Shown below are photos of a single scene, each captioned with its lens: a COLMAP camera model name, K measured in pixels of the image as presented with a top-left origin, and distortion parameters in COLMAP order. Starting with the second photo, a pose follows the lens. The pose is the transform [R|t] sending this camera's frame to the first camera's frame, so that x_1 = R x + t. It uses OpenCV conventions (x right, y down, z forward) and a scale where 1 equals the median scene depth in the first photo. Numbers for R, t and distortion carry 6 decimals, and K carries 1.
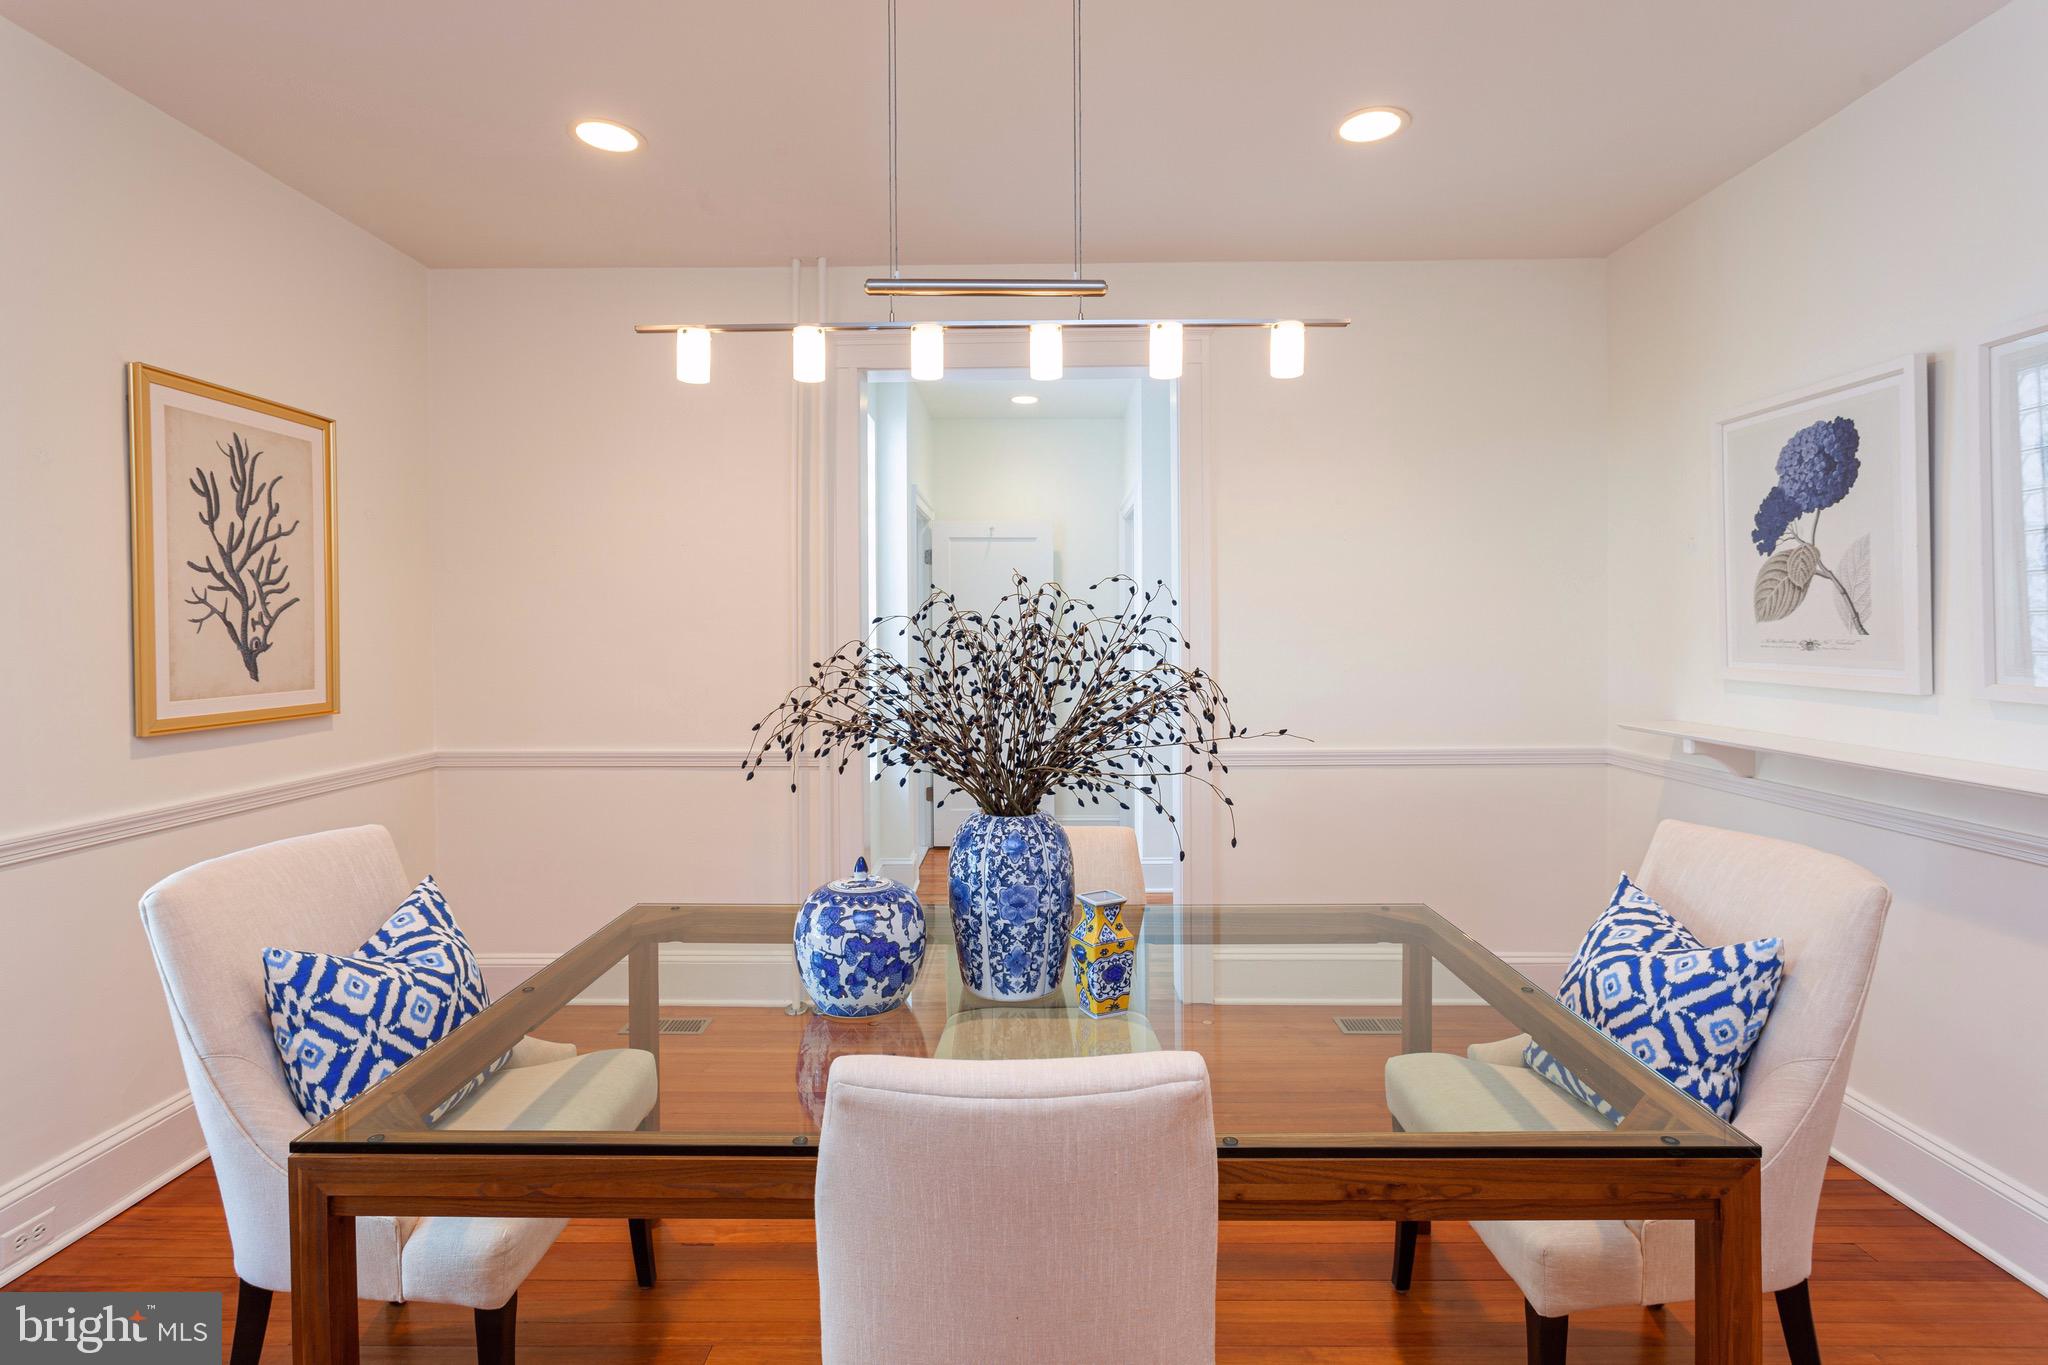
lens RADIAL K [[985.4, 0, 1013.3], [0, 985.4, 647.6], [0, 0, 1]] dist [-0.000926, 0.000404]
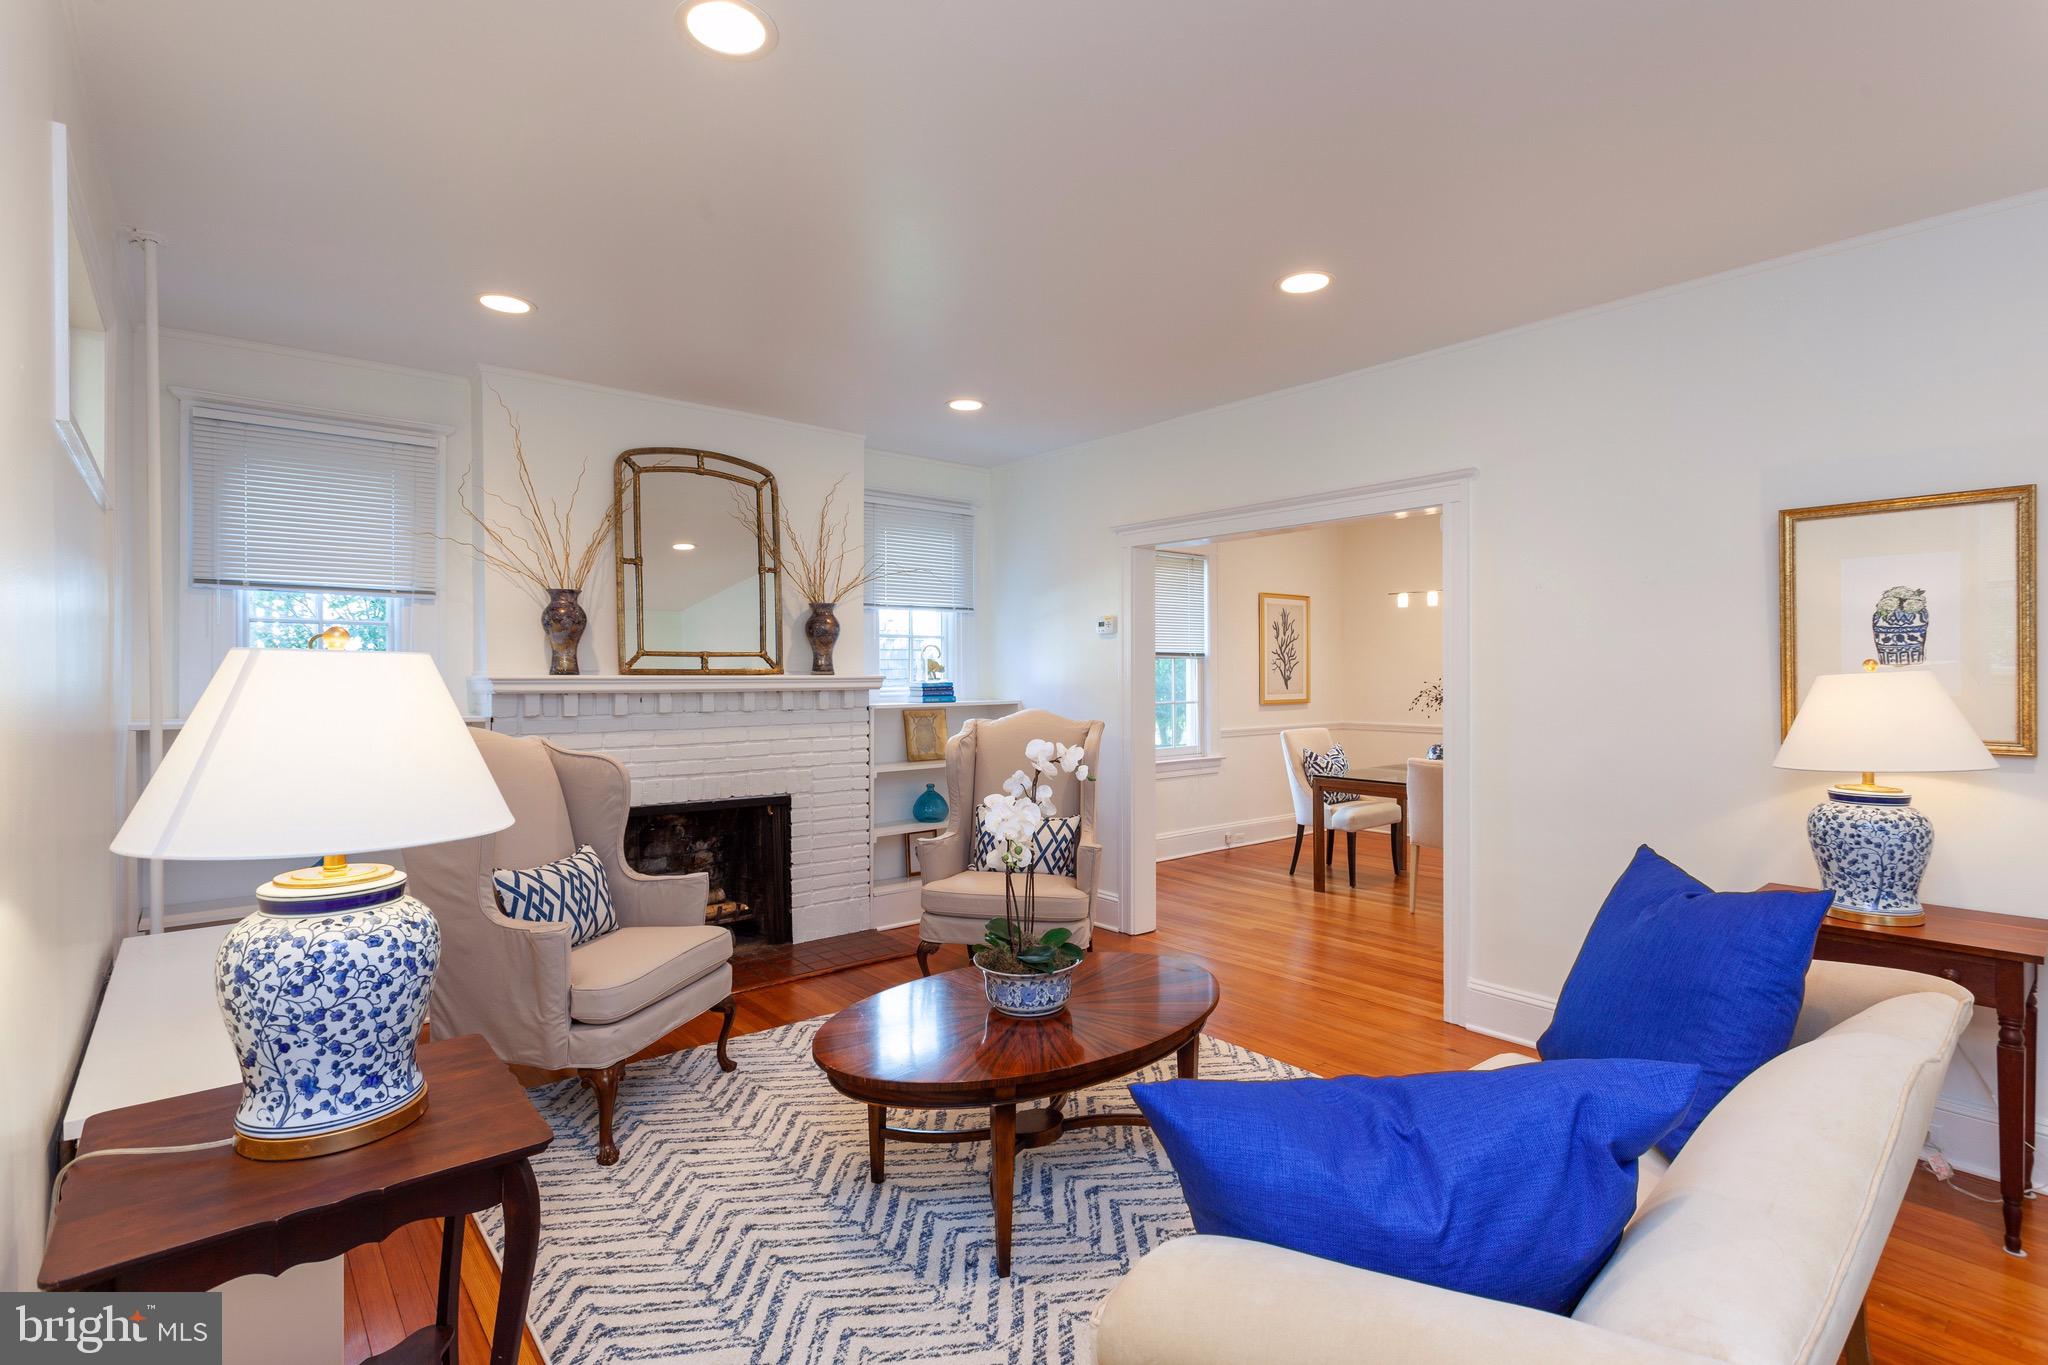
lens RADIAL K [[968.6, 0, 1024.2], [0, 968.6, 680.1], [0, 0, 1]] dist [0.003290, 0.000735]
pose [[0.657728, 0.005379, -0.753236, 0.986455], [-0.010503, 0.999943, -0.002030, 0.021609], [0.753182, 0.009246, 0.657747, -1.646025]]
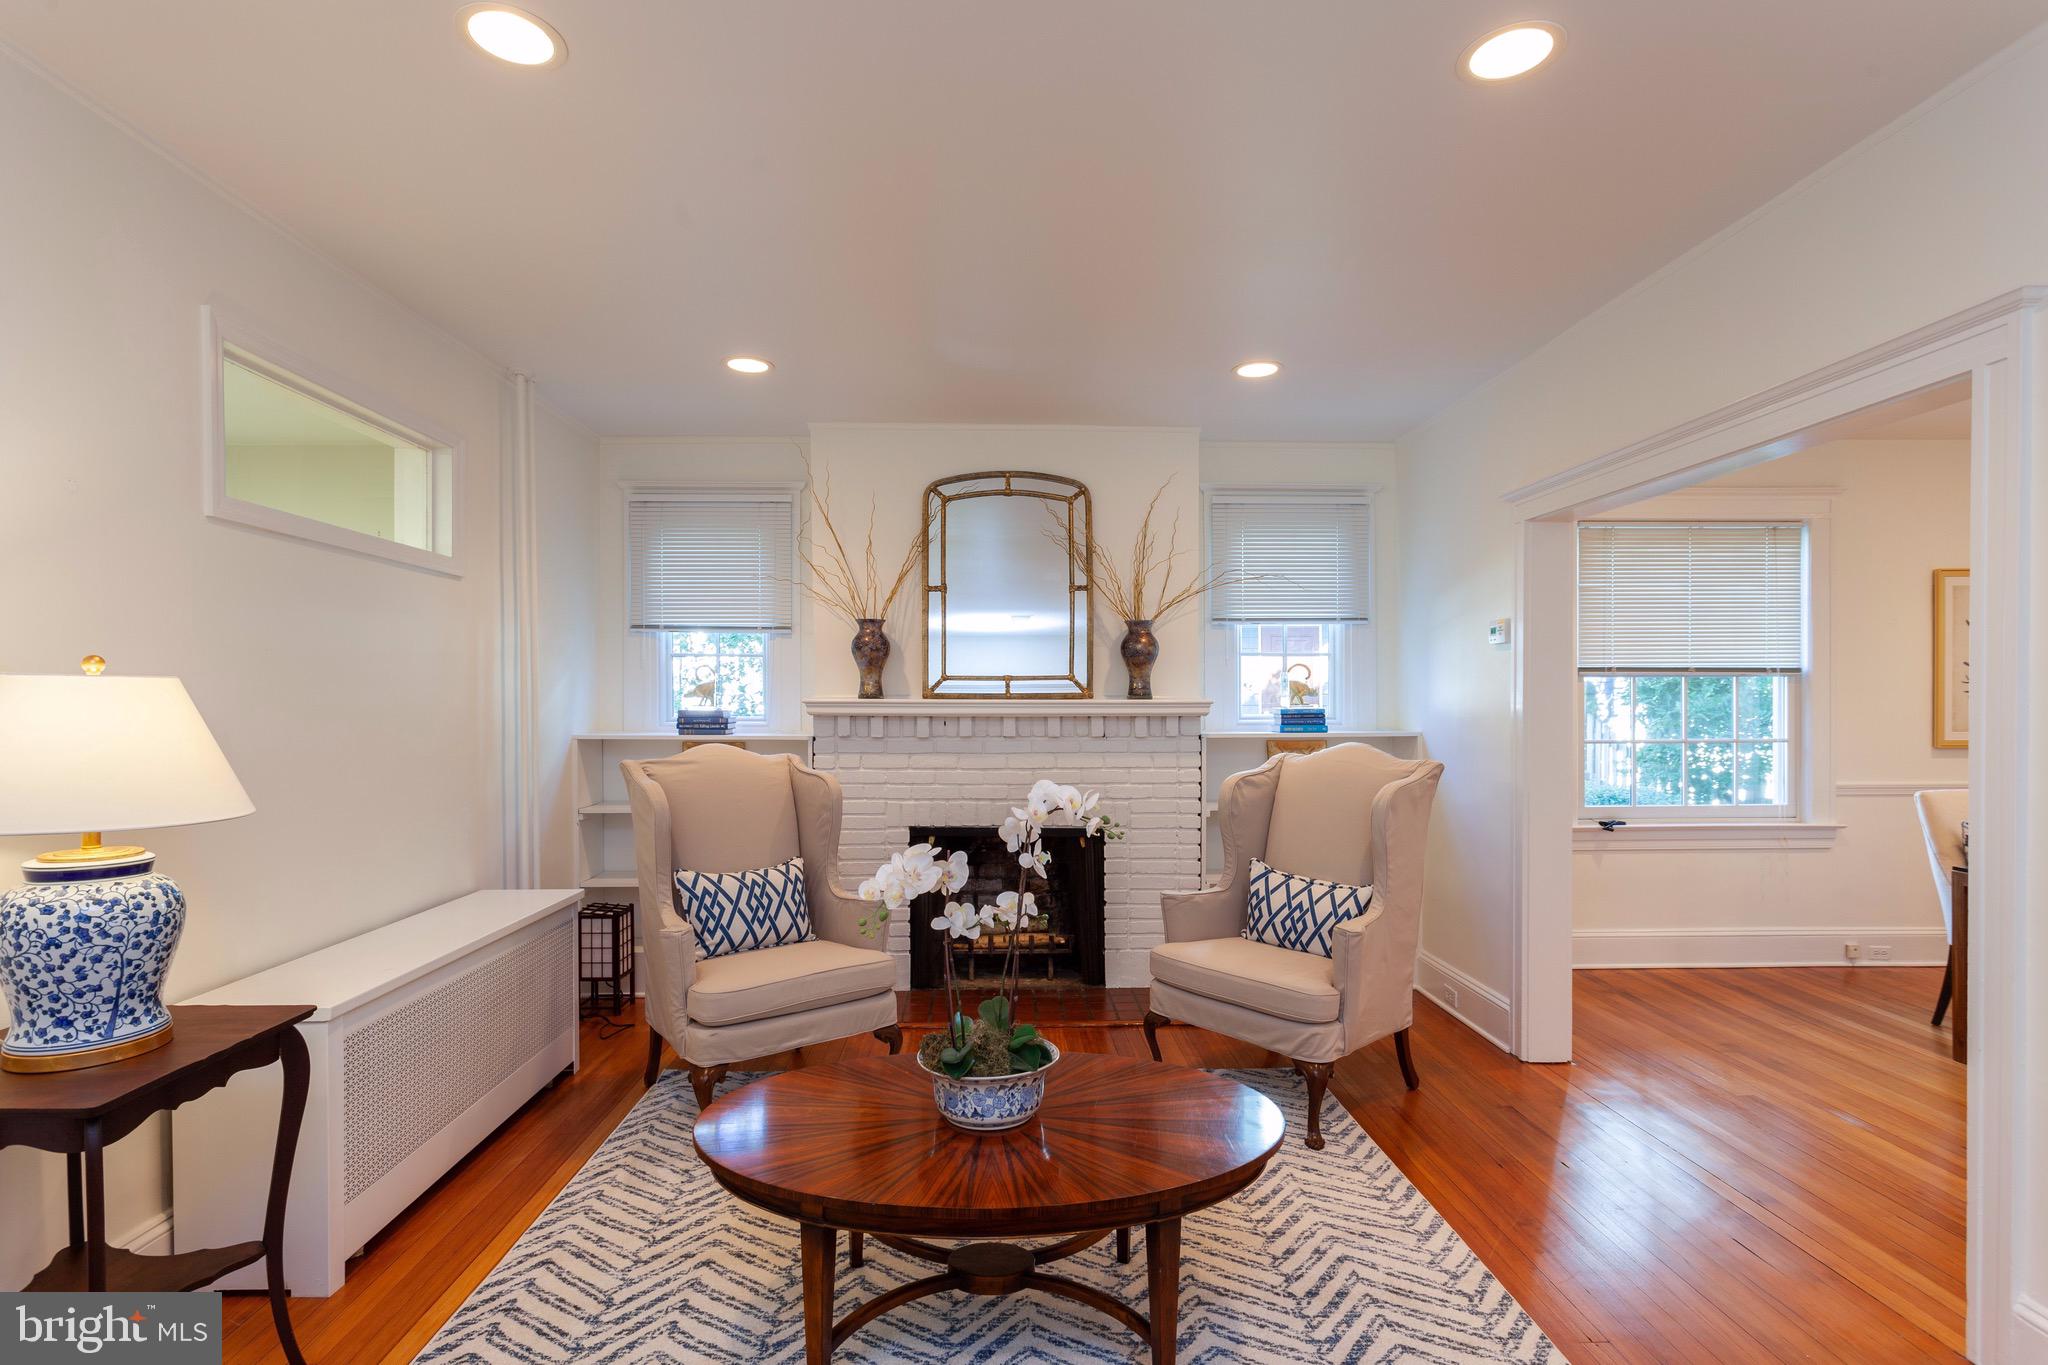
lens RADIAL K [[983.2, 0, 1019.9], [0, 983.2, 715.7], [0, 0, 1]] dist [-0.000296, 0.000665]
pose [[0.046806, 0.016367, -0.998770, 1.040296], [-0.014791, 0.999768, 0.015690, 0.016503], [0.998795, 0.014038, 0.047037, -0.977239]]
